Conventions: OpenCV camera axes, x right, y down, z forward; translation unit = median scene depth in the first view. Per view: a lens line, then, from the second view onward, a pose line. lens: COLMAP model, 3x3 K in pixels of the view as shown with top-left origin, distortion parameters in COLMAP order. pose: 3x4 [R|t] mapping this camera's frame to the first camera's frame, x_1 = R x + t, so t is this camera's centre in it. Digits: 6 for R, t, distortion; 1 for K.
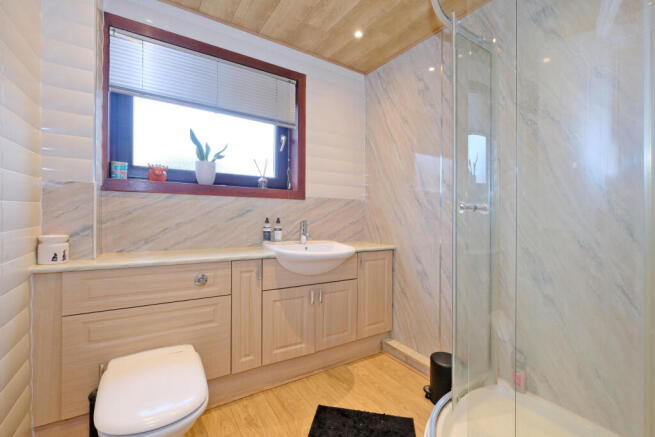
lens RADIAL K [[286.6, 0, 341.9], [0, 286.6, 217.2], [0, 0, 1]] dist [0.000072, -0.001138]
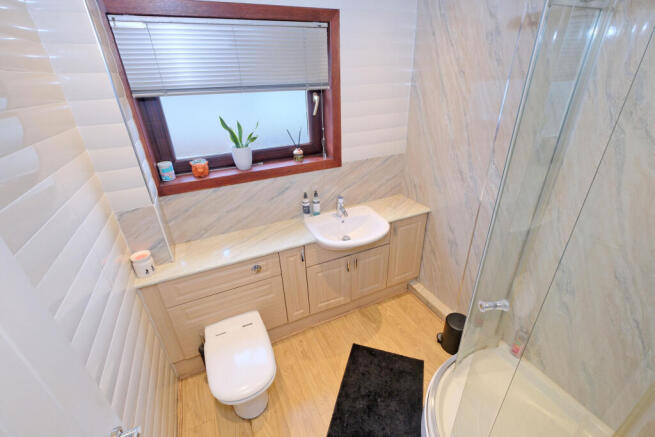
lens RADIAL K [[286.6, 0, 340.2], [0, 286.6, 222.0], [0, 0, 1]] dist [0.000072, -0.001138]
pose [[0.989928, 0.046412, -0.133751, 0.009511], [0.019939, 0.889616, 0.456273, -0.404716], [0.140164, -0.454344, 0.879730, 0.059395]]
